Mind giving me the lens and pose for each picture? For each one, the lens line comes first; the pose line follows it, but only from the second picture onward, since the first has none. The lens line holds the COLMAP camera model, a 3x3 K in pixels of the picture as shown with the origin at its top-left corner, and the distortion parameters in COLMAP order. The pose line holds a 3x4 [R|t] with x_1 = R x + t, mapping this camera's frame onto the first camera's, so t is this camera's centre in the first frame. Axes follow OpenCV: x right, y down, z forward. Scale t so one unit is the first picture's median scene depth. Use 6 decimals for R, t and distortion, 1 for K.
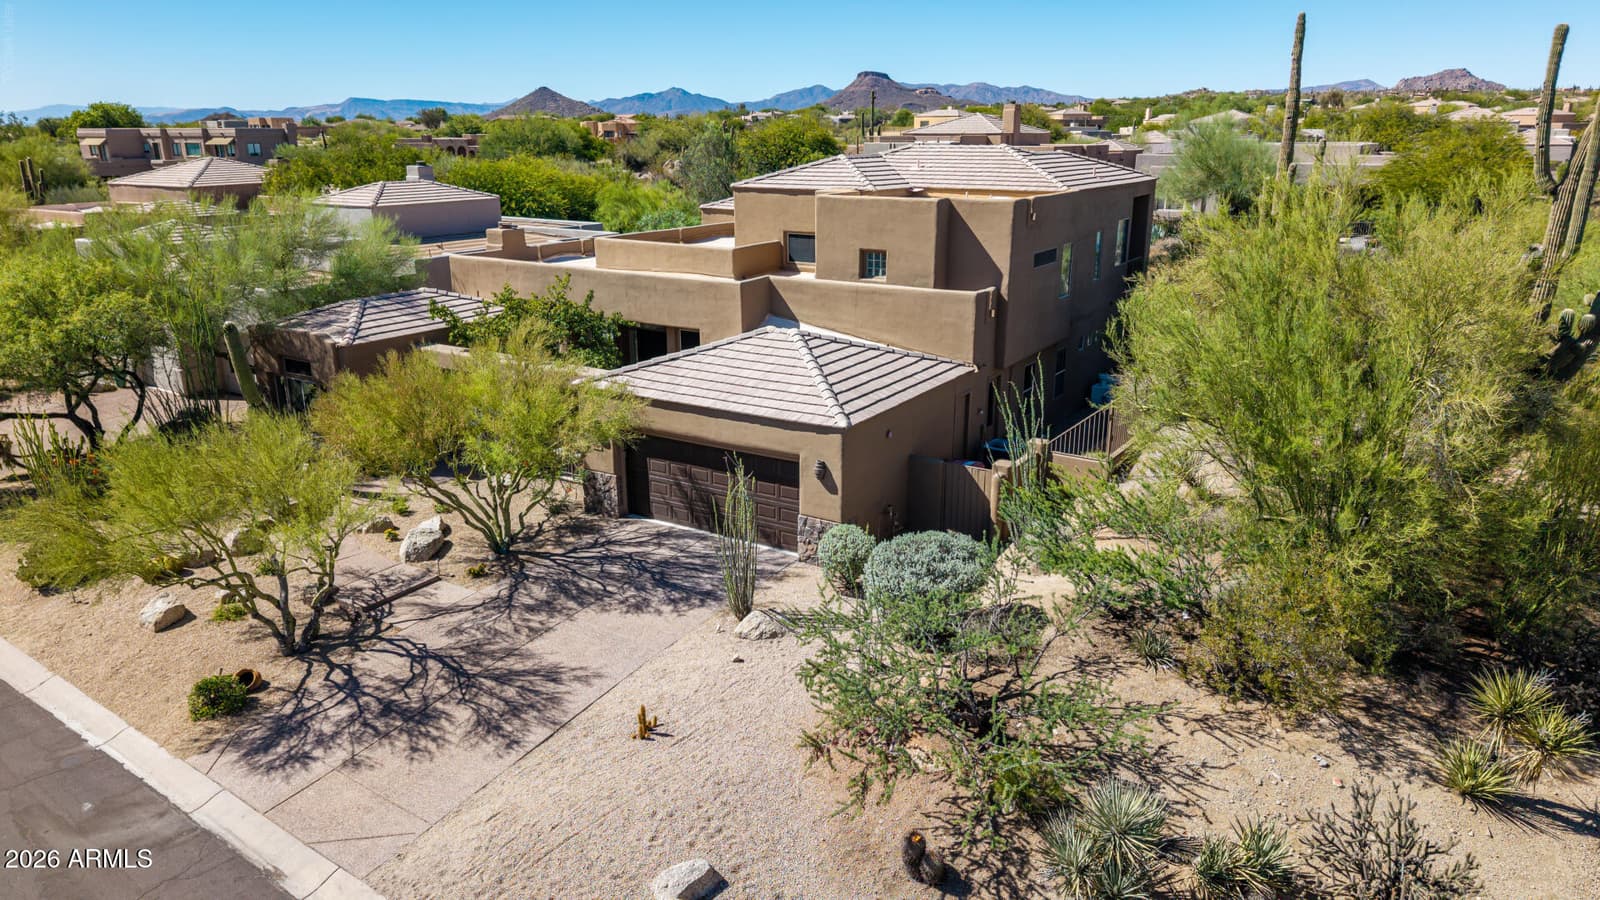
lens RADIAL K [[1058.6, 0, 826.8], [0, 1058.6, 451.3], [0, 0, 1]] dist [-0.002832, -0.003260]
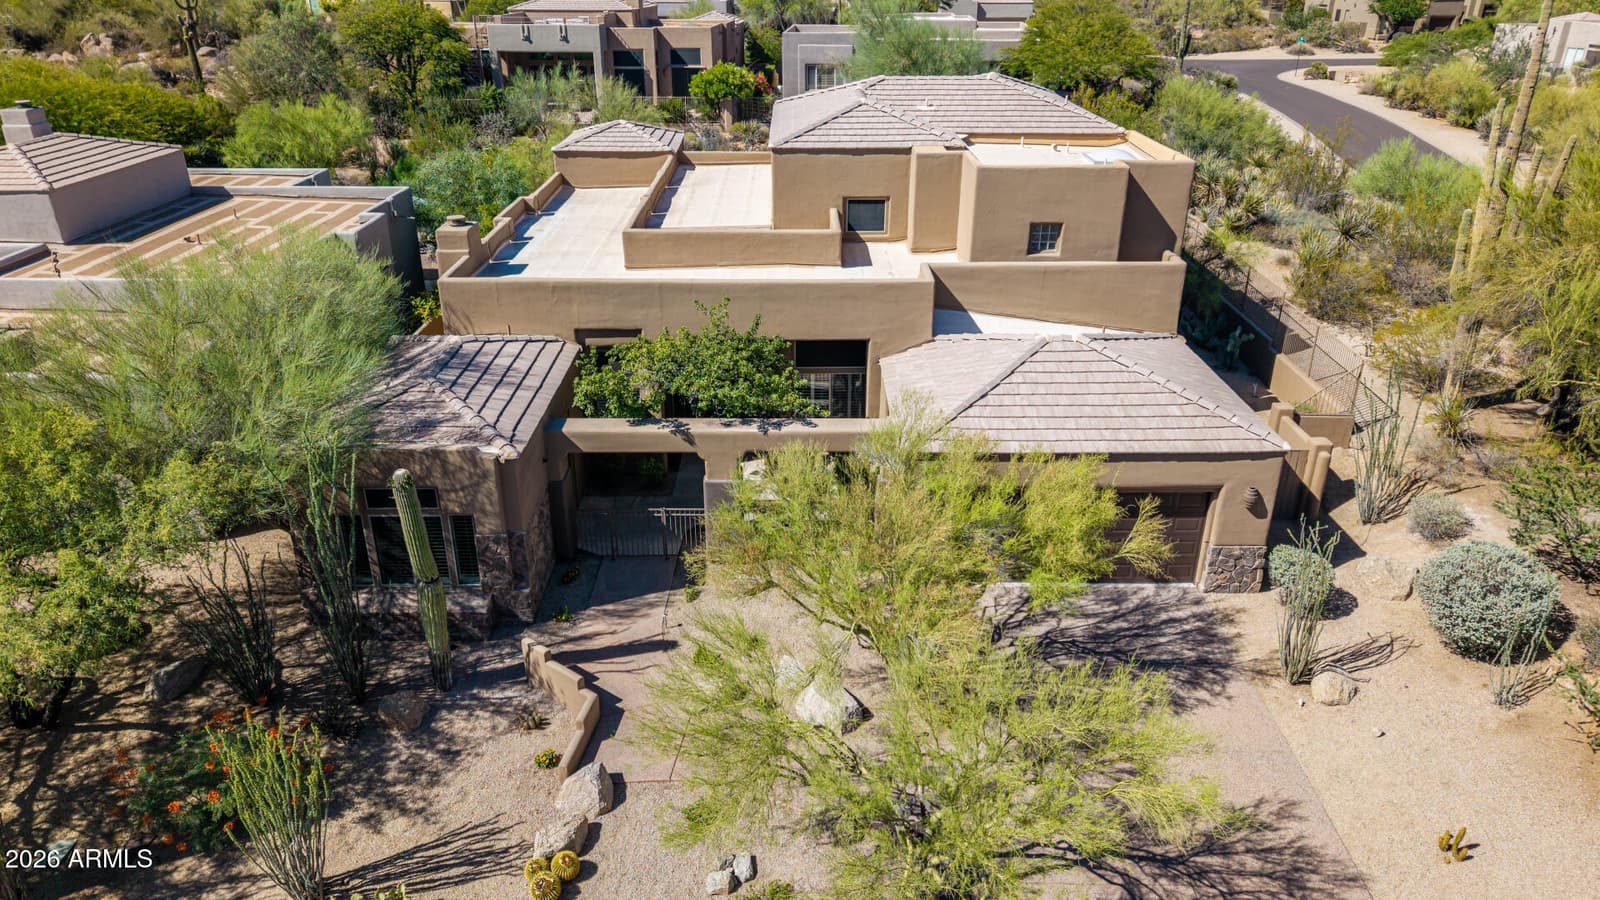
lens RADIAL K [[1071.1, 0, 800.0], [0, 1071.1, 450.0], [0, 0, 1]] dist [0.013259, -0.006336]
pose [[0.857266, -0.214186, 0.468209, -0.763711], [0.150718, 0.973925, 0.169572, -0.237643], [-0.492320, -0.074801, 0.867194, 0.374311]]
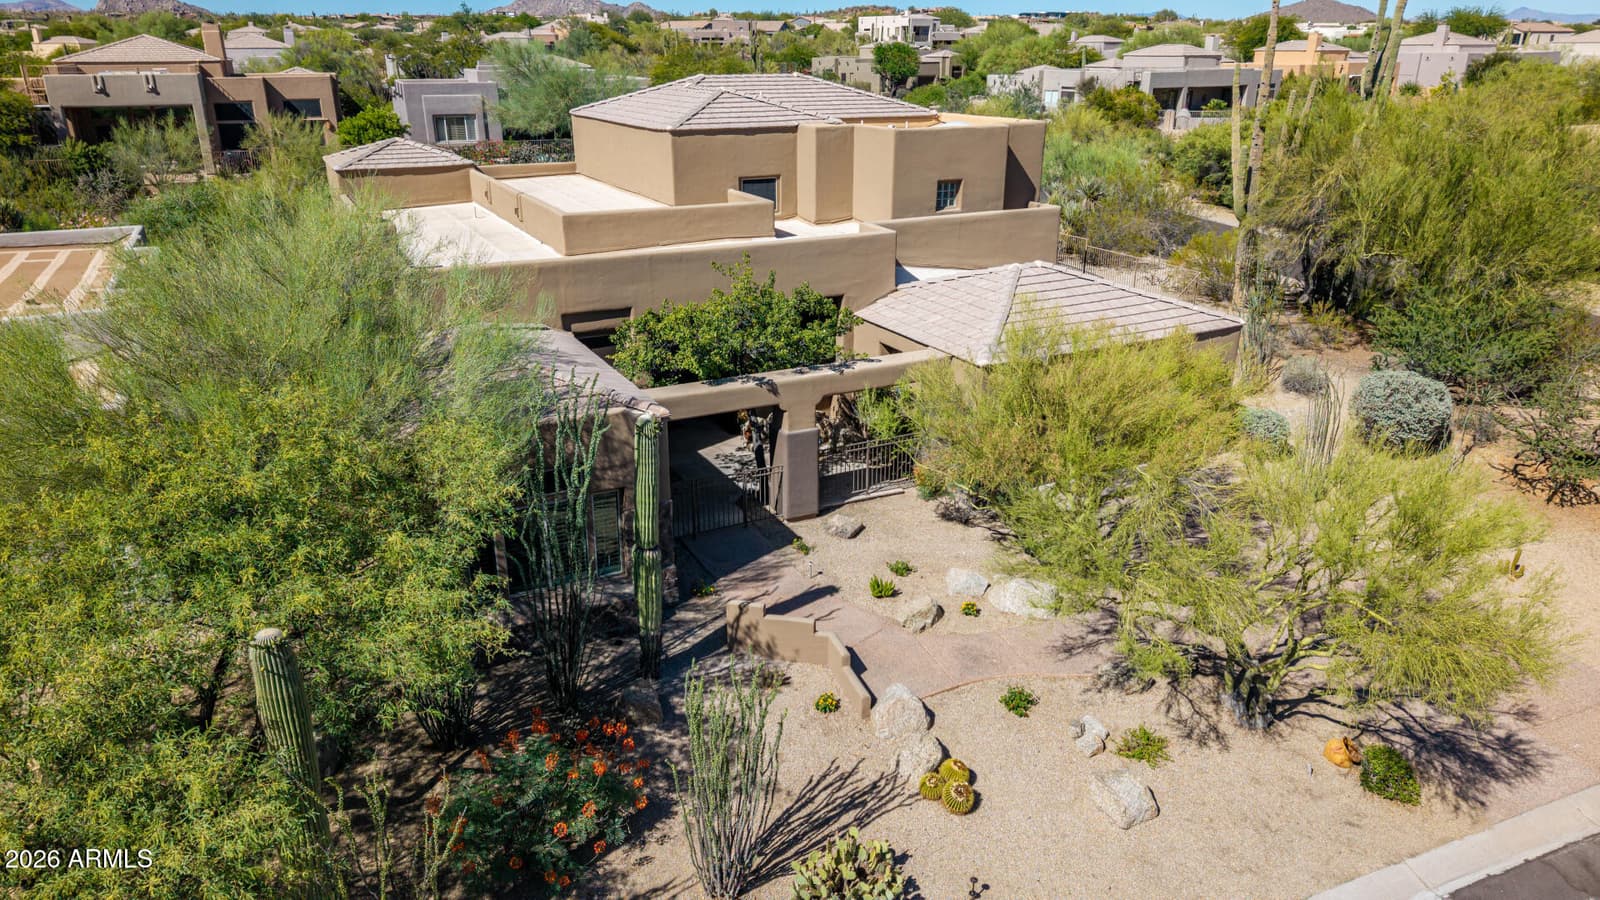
lens RADIAL K [[1071.1, 0, 800.0], [0, 1071.1, 450.0], [0, 0, 1]] dist [0.013259, -0.006336]
pose [[0.536842, -0.297764, 0.789390, -1.131225], [0.252230, 0.949500, 0.186625, -0.217766], [-0.805097, 0.098920, 0.584837, 0.695508]]
